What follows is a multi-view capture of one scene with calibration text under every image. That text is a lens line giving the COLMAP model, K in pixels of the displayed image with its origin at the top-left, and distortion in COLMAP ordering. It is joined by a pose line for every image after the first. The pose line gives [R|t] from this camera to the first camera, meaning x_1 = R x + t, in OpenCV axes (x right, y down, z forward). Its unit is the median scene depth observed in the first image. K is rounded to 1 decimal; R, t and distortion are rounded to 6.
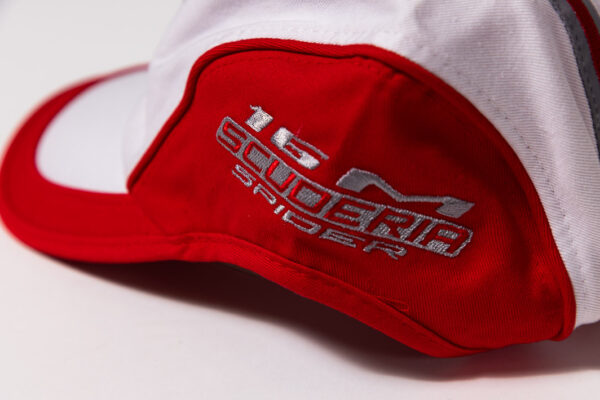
lens RADIAL K [[1089.7, 0, 300.3], [0, 1089.7, 201.3], [0, 0, 1]] dist [-0.050347, 0.000000]
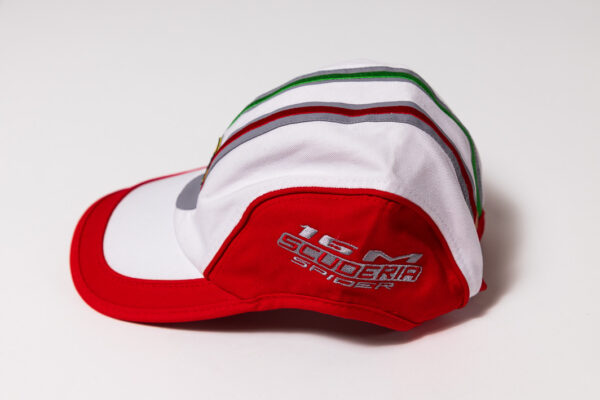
lens RADIAL K [[840.6, 0, 305.5], [0, 840.6, 196.6], [0, 0, 1]] dist [0.021179, 0.000000]
pose [[0.916138, -0.188237, 0.353918, -0.556415], [0.173065, 0.982100, 0.074356, -0.250033], [-0.361580, -0.006870, 0.932316, -0.357499]]
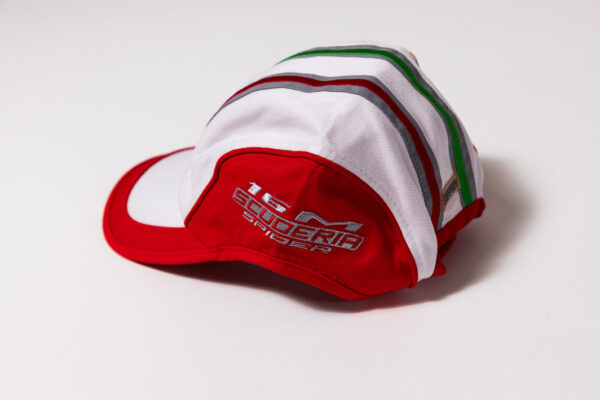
lens RADIAL K [[840.6, 0, 295.4], [0, 840.6, 201.1], [0, 0, 1]] dist [0.021179, 0.000000]
pose [[0.996912, -0.069940, 0.035703, -0.020196], [0.069851, 0.997550, 0.003725, -0.054538], [-0.035876, -0.001219, 0.999356, -0.565780]]
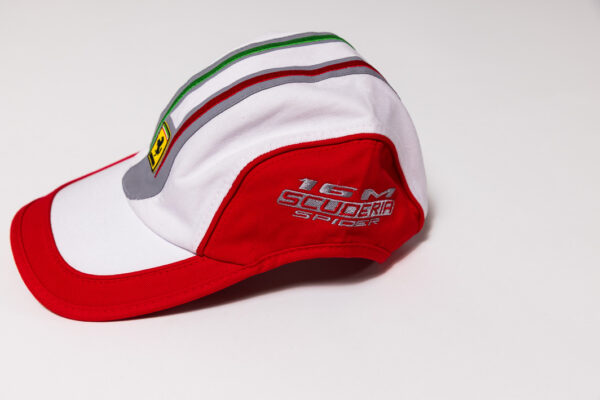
lens RADIAL K [[840.6, 0, 298.1], [0, 840.6, 200.3], [0, 0, 1]] dist [0.021179, 0.000000]
pose [[0.644595, -0.330039, 0.689617, -1.157372], [0.314072, 0.936707, 0.154725, -0.301102], [-0.697034, 0.116854, 0.707452, -0.085016]]
